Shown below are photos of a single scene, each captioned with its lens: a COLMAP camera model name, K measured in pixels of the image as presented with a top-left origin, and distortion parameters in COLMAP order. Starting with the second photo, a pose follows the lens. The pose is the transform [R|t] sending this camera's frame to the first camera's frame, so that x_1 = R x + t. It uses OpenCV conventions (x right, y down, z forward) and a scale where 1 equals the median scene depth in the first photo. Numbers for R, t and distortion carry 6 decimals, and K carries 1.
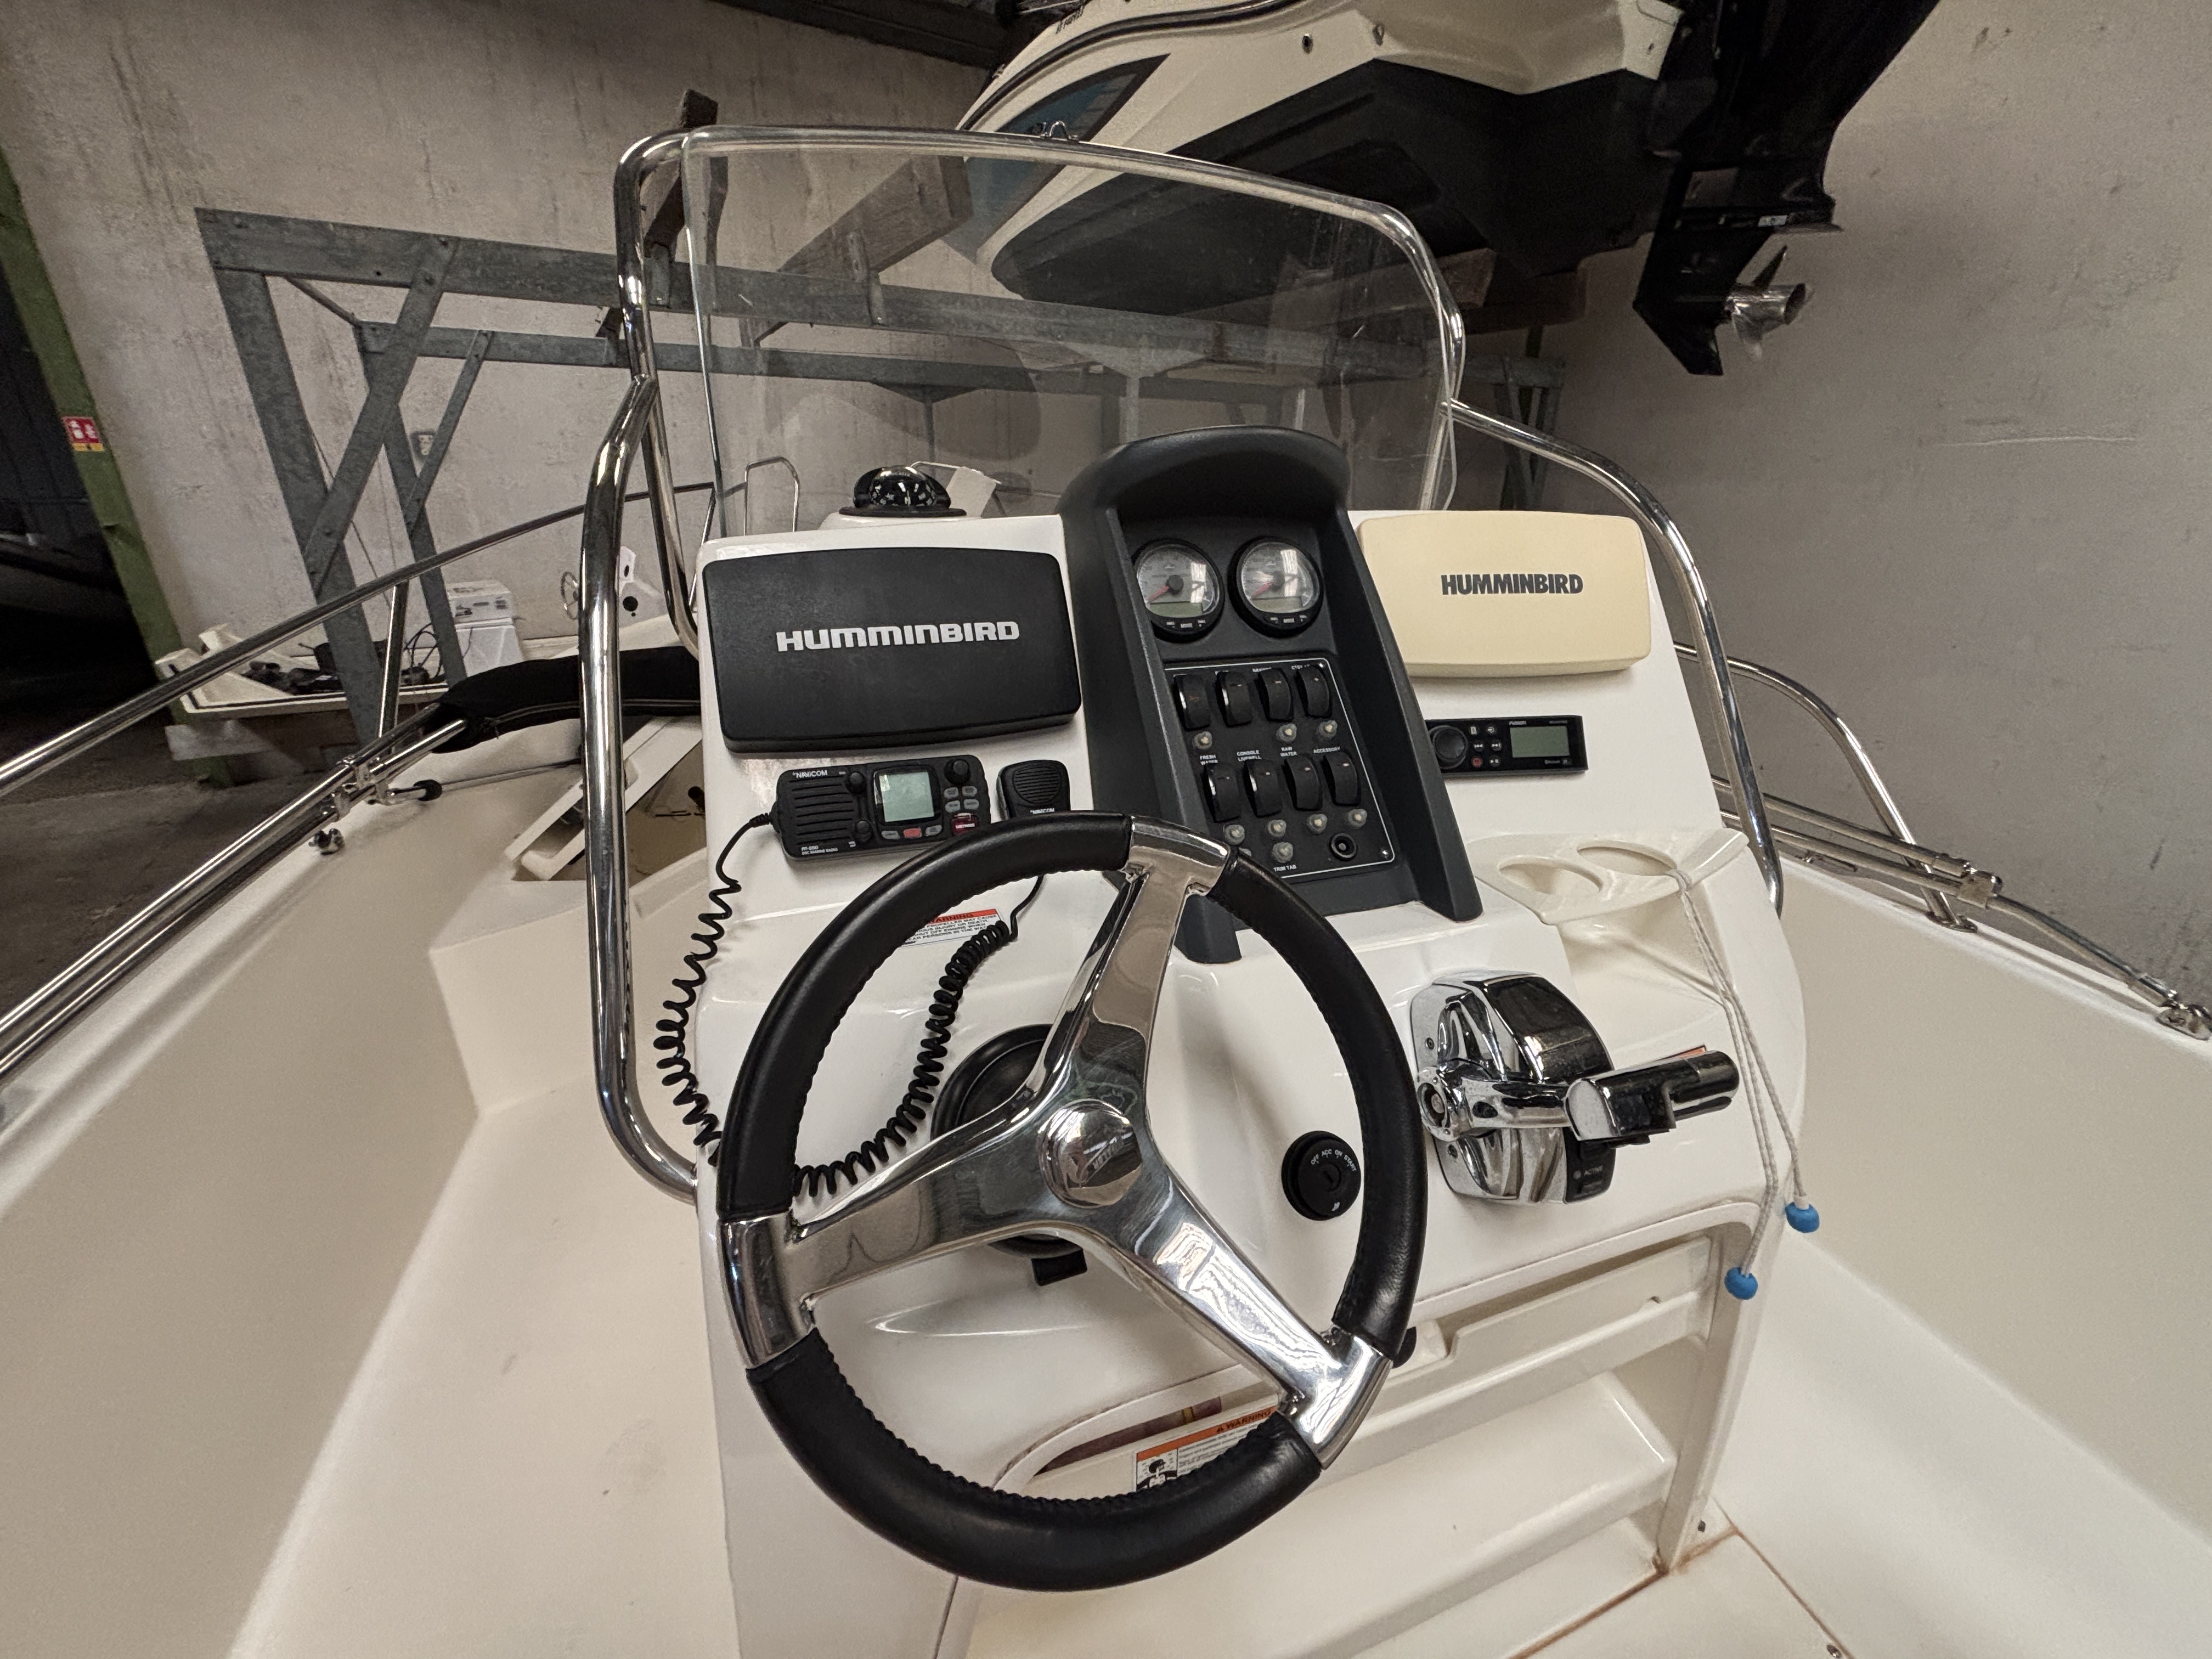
lens RADIAL K [[895.0, 0, 1101.8], [0, 895.0, 819.6], [0, 0, 1]] dist [-0.000382, 0.001077]
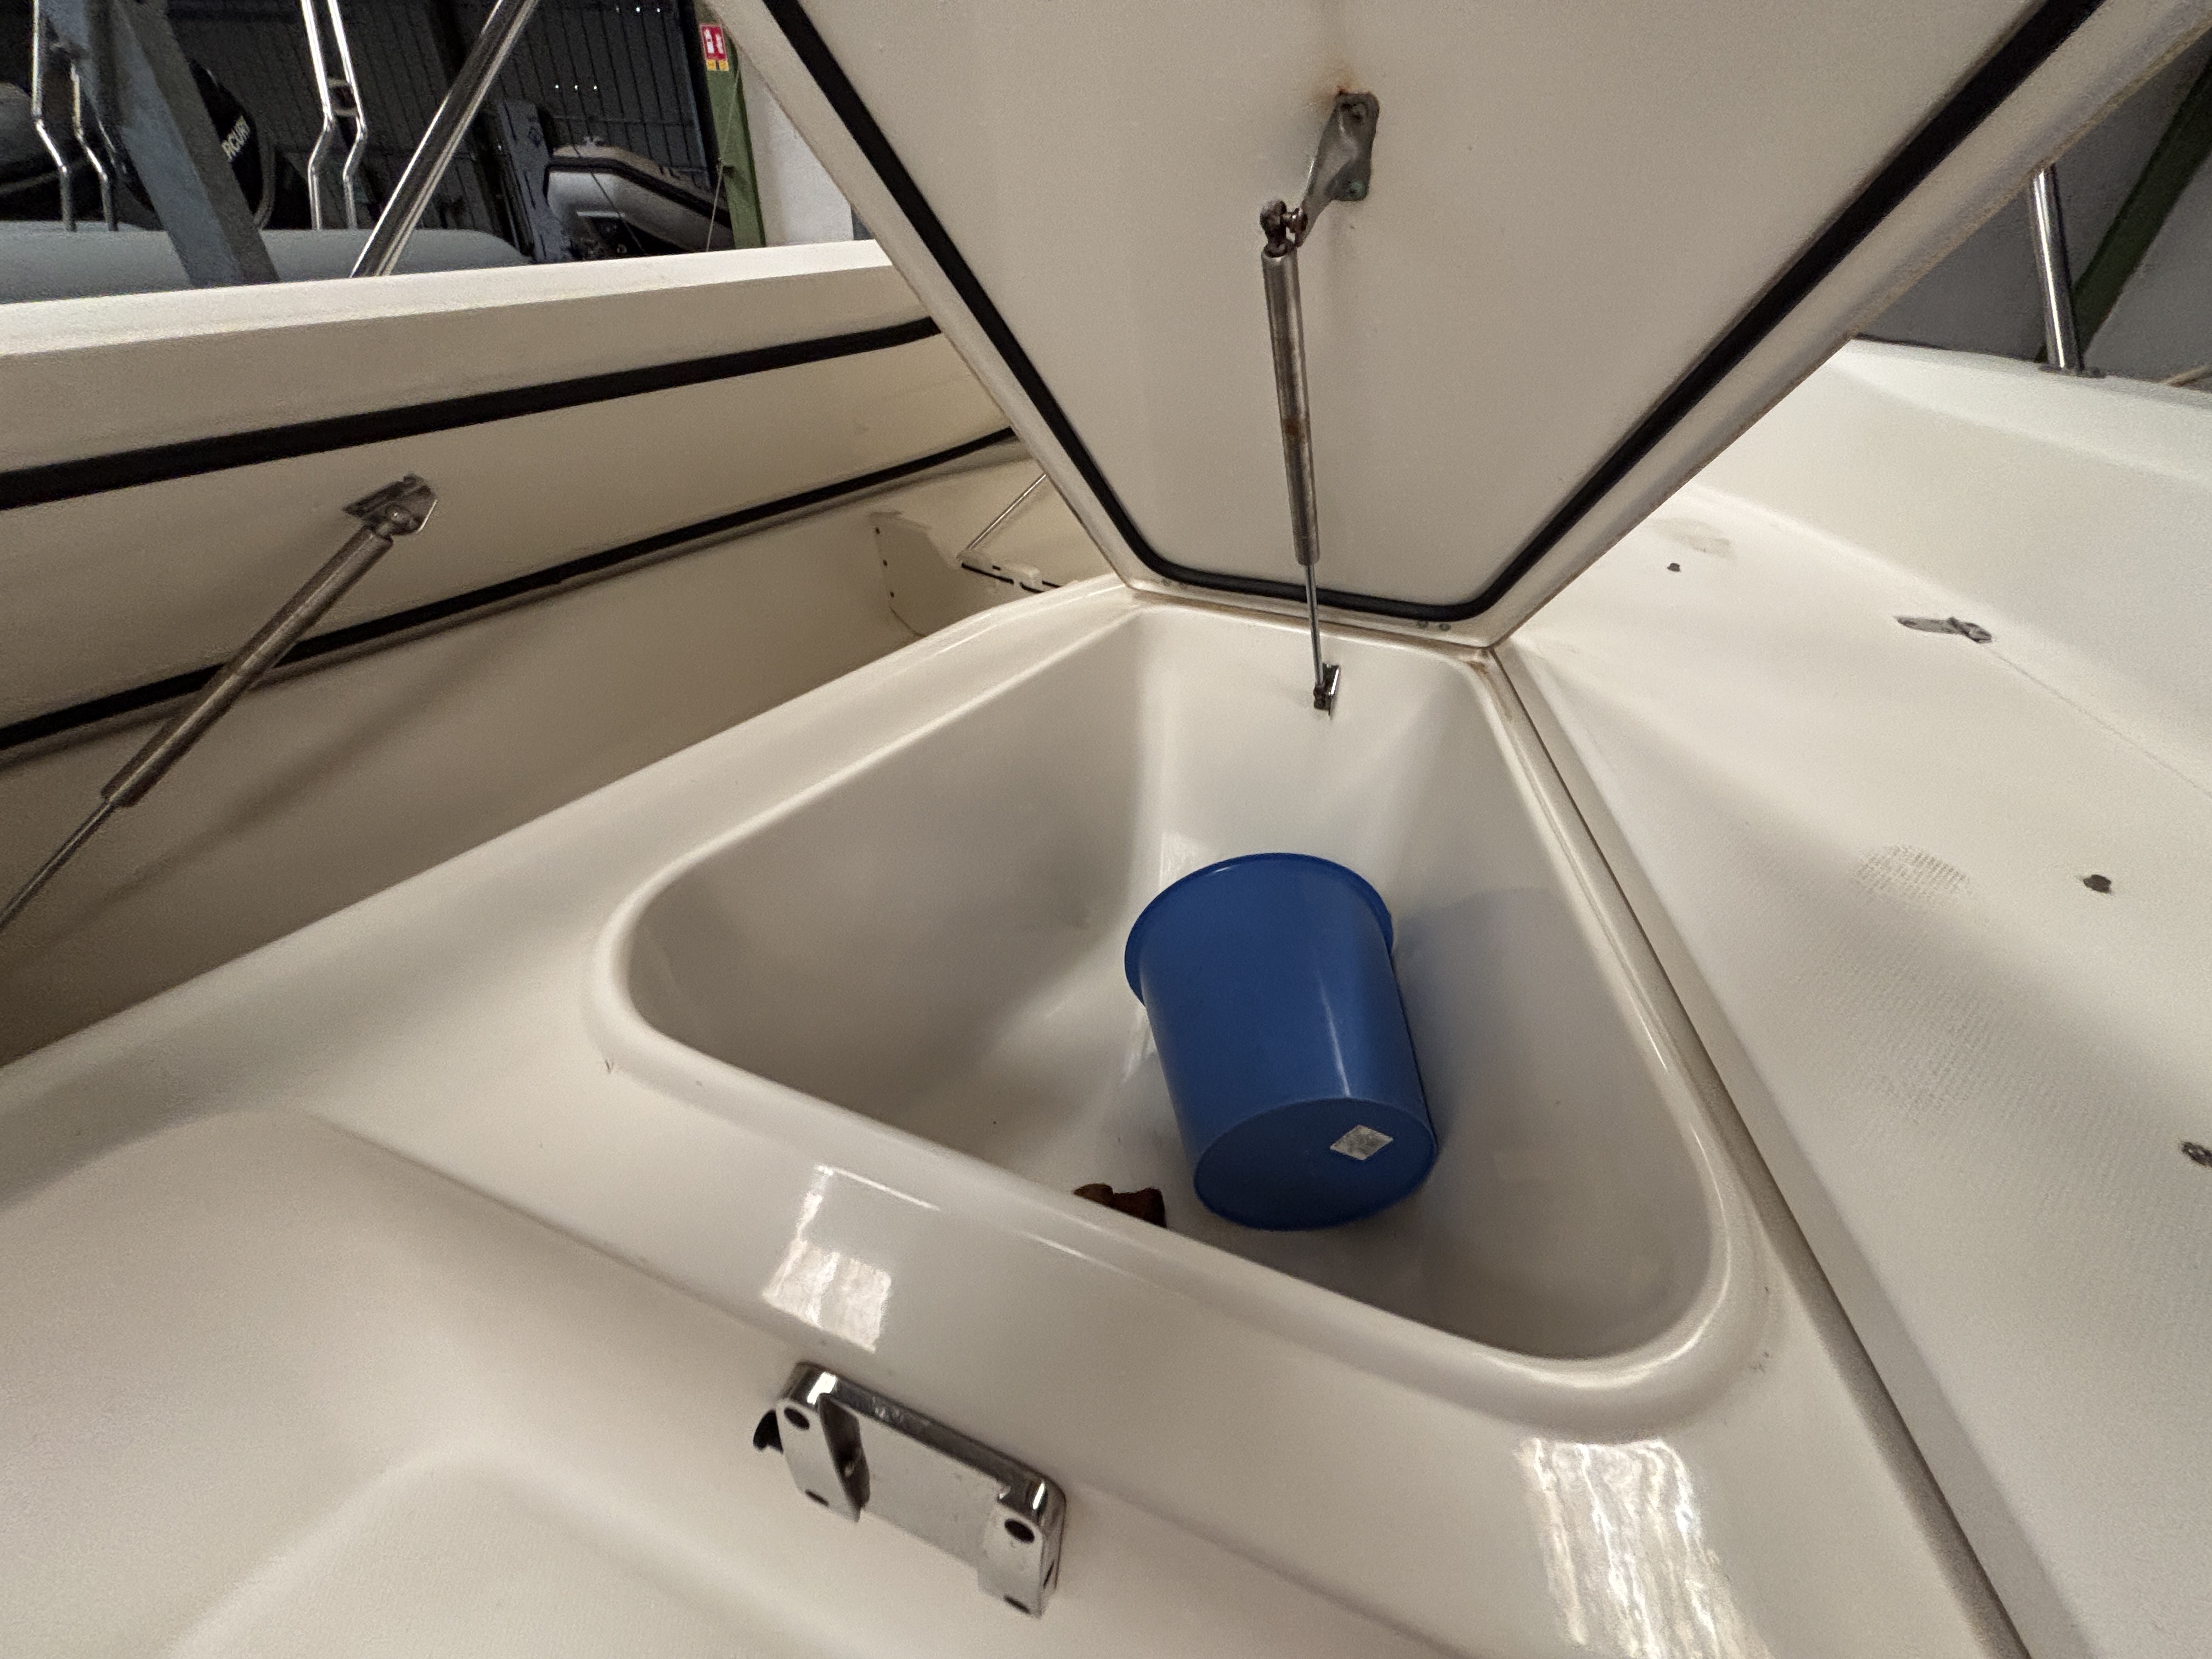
lens RADIAL K [[883.2, 0, 1106.0], [0, 883.2, 829.5], [0, 0, 1]] dist [-0.000996, -0.000030]
pose [[0.759573, 0.399418, -0.513336, -0.116051], [-0.265670, 0.910920, 0.315665, -0.180329], [0.593690, -0.103392, 0.798024, 0.823740]]
